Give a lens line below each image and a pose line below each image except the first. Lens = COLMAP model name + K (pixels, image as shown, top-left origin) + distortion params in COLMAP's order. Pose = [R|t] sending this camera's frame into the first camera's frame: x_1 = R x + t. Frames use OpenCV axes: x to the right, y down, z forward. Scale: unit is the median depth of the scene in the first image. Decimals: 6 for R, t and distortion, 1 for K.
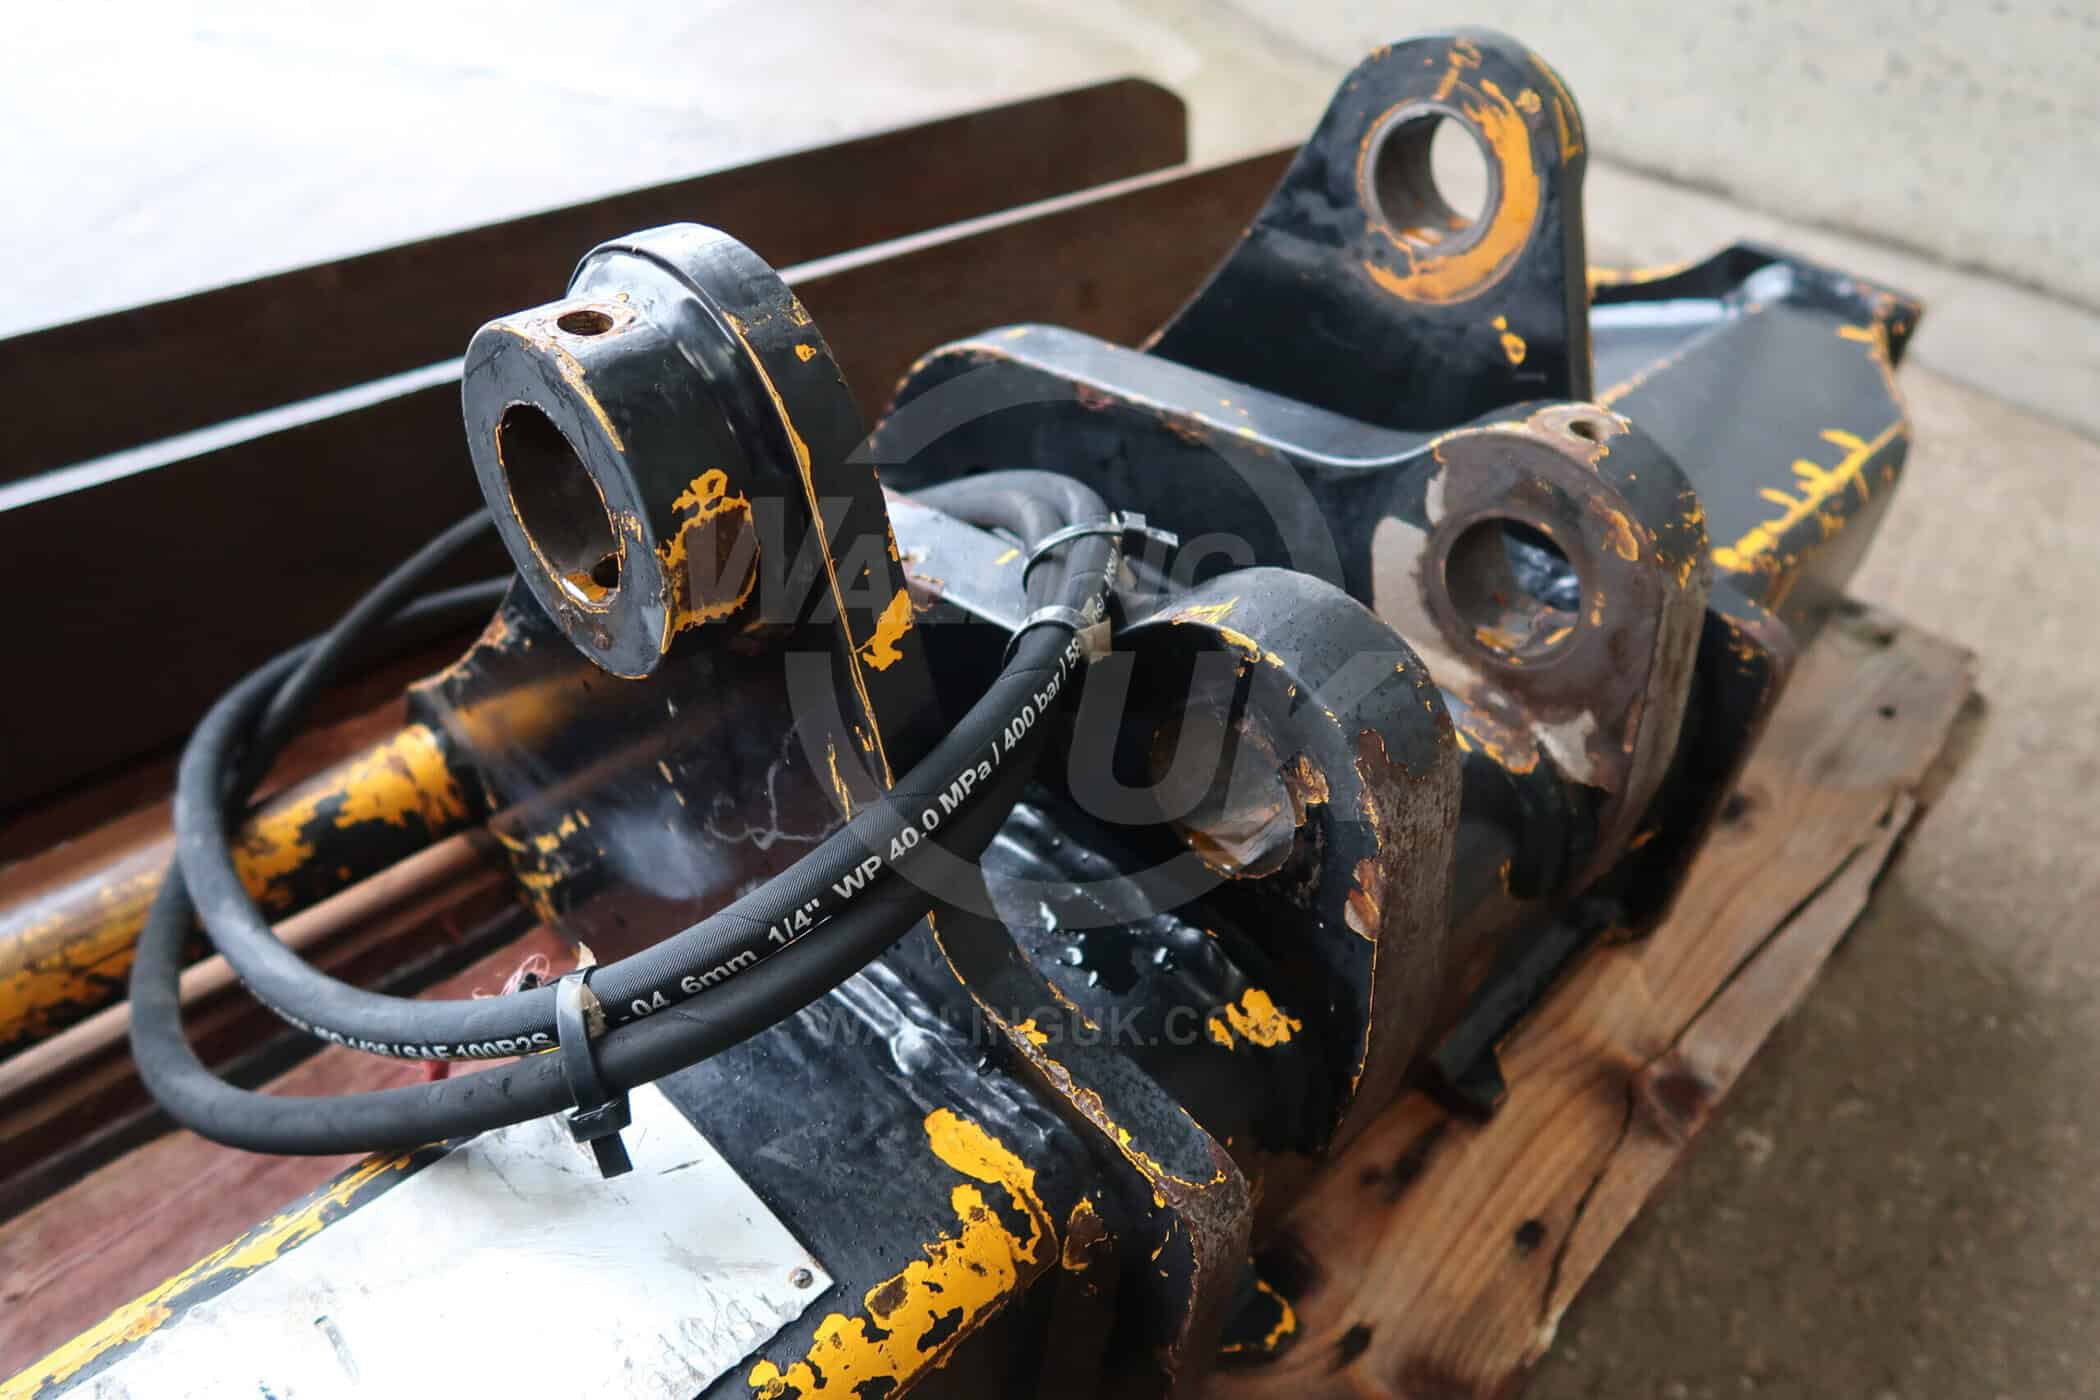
lens RADIAL K [[1432.8, 0, 1029.2], [0, 1432.8, 710.7], [0, 0, 1]] dist [-0.015866, -0.002265]
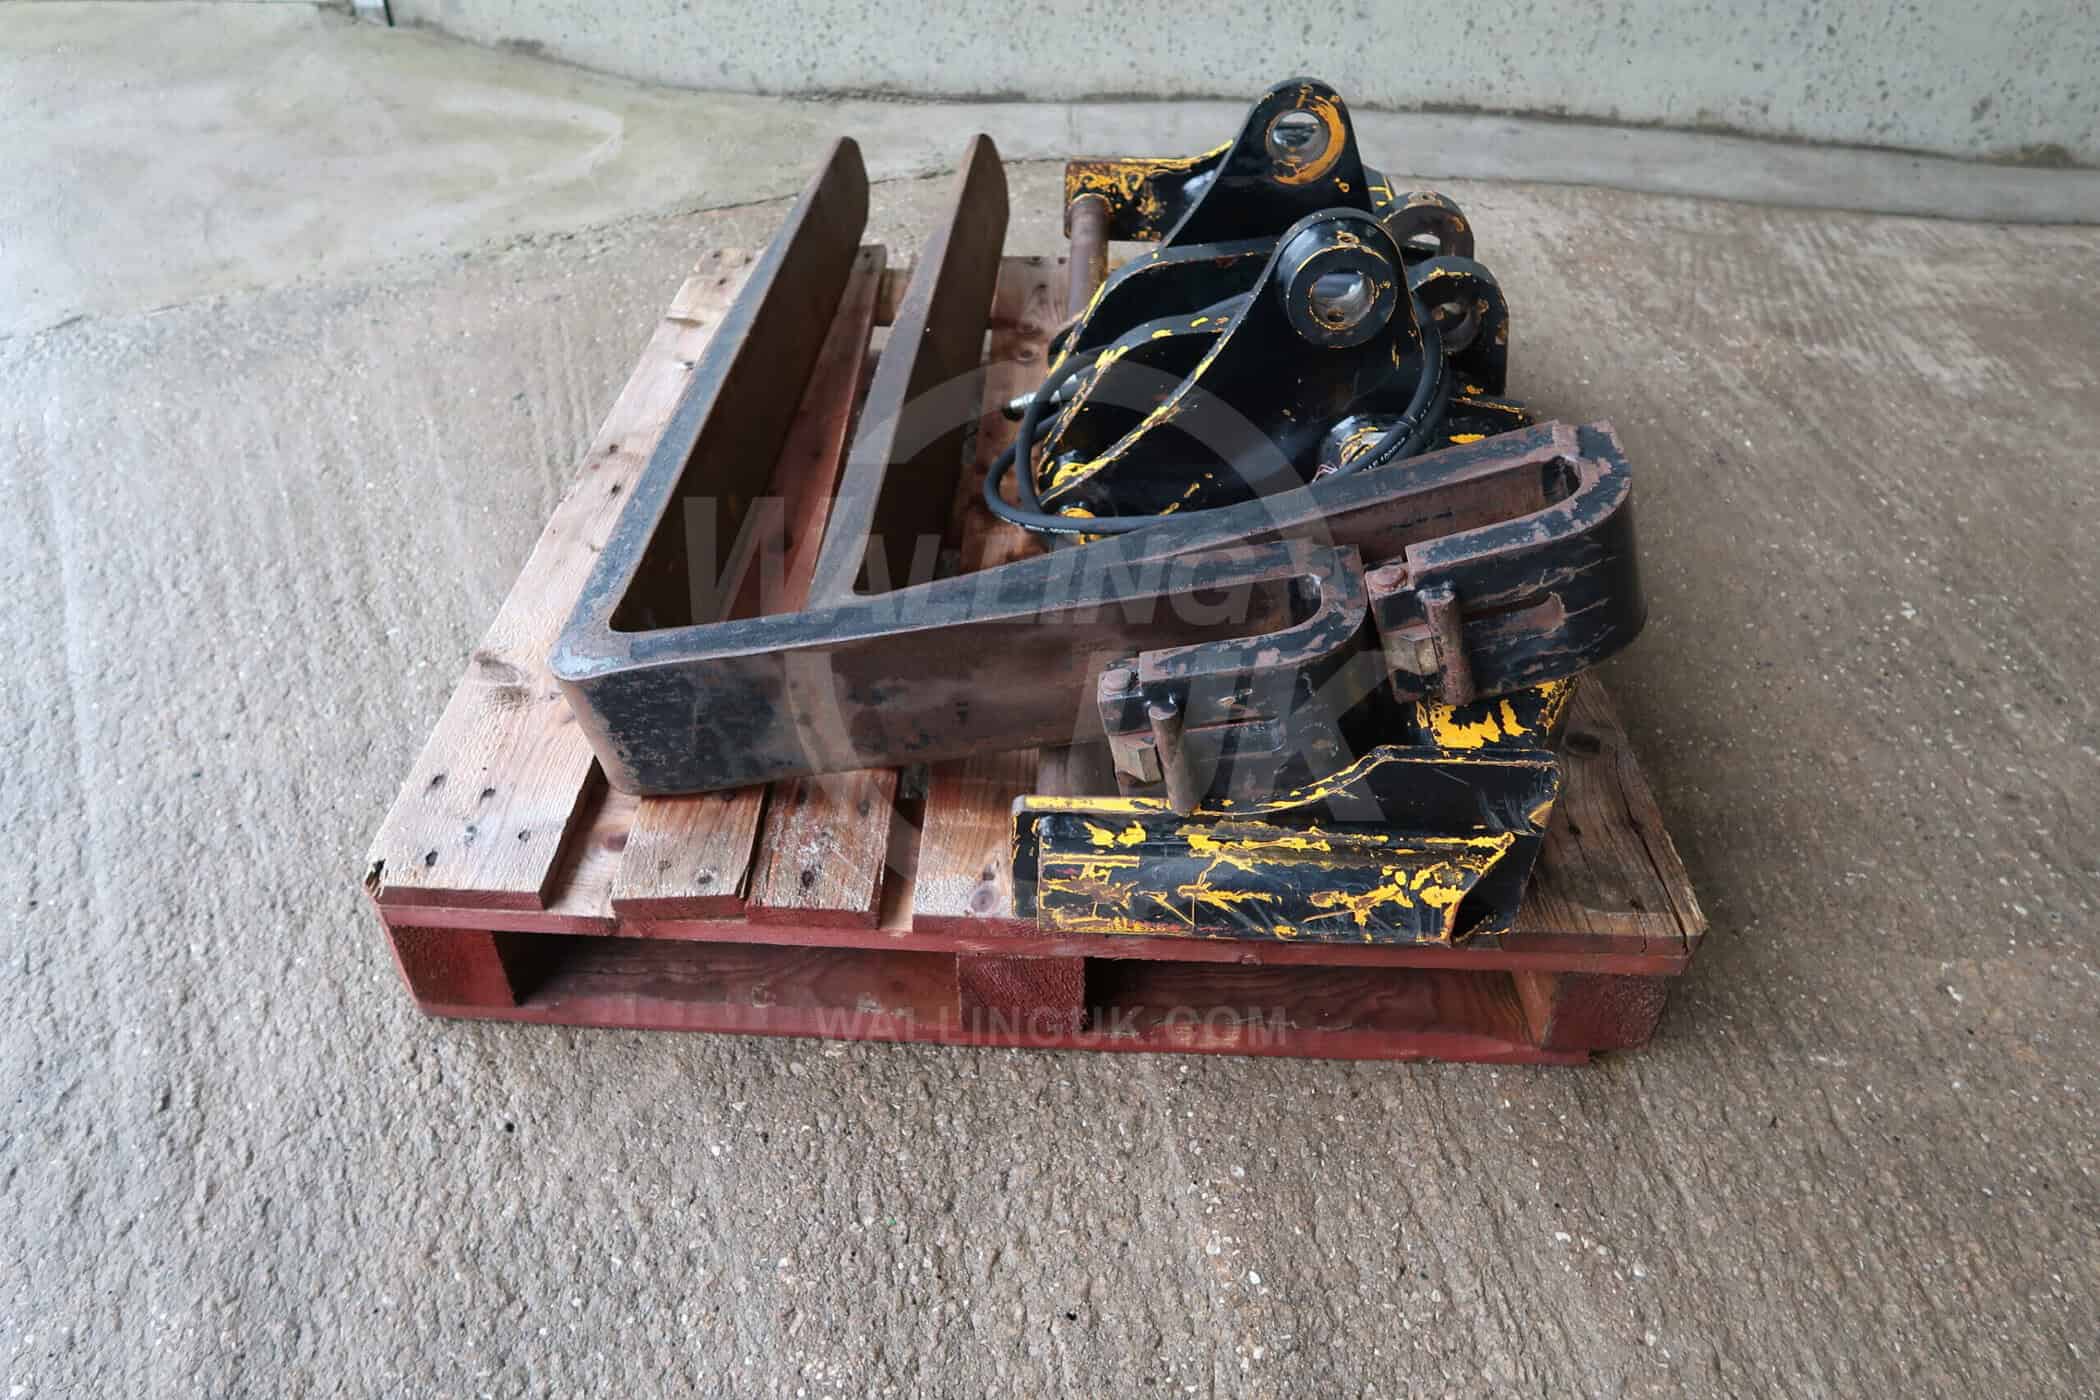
lens RADIAL K [[1432.8, 0, 1037.4], [0, 1432.8, 704.4], [0, 0, 1]] dist [-0.015866, -0.002265]
pose [[0.735144, -0.482704, 0.475982, -2.933727], [0.466872, 0.869584, 0.160791, -0.181864], [-0.491521, 0.104018, 0.864631, -1.482509]]
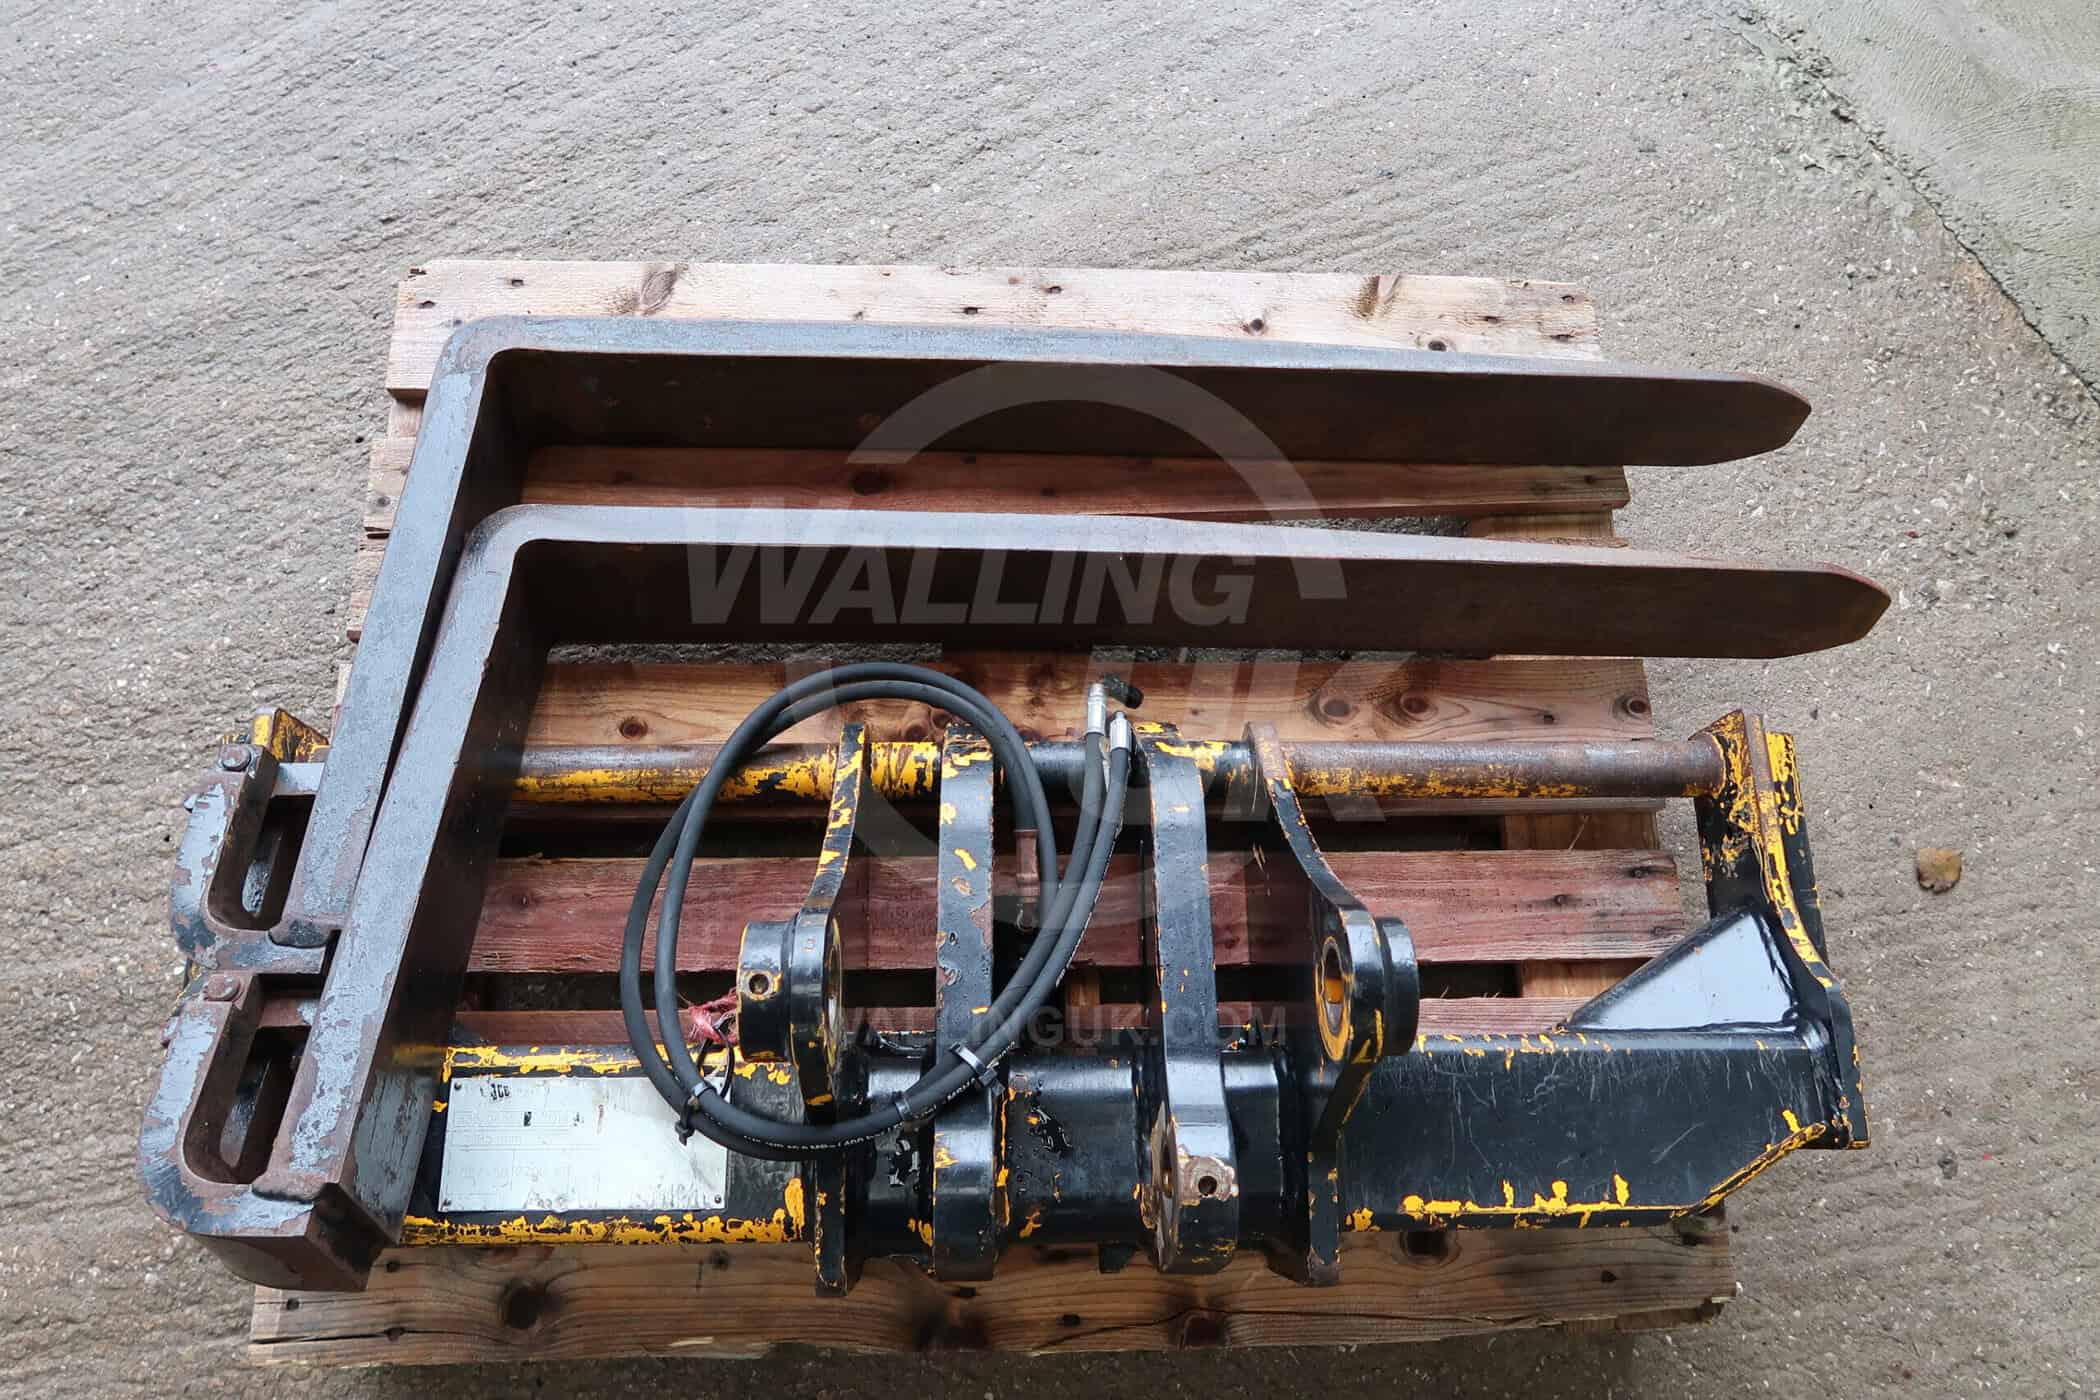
lens RADIAL K [[1432.8, 0, 1043.0], [0, 1432.8, 692.3], [0, 0, 1]] dist [-0.015866, -0.002265]
pose [[0.717088, 0.653047, -0.243547, 0.355059], [-0.444767, 0.697786, 0.561495, -2.274393], [0.536626, -0.294320, 0.790827, -0.665411]]
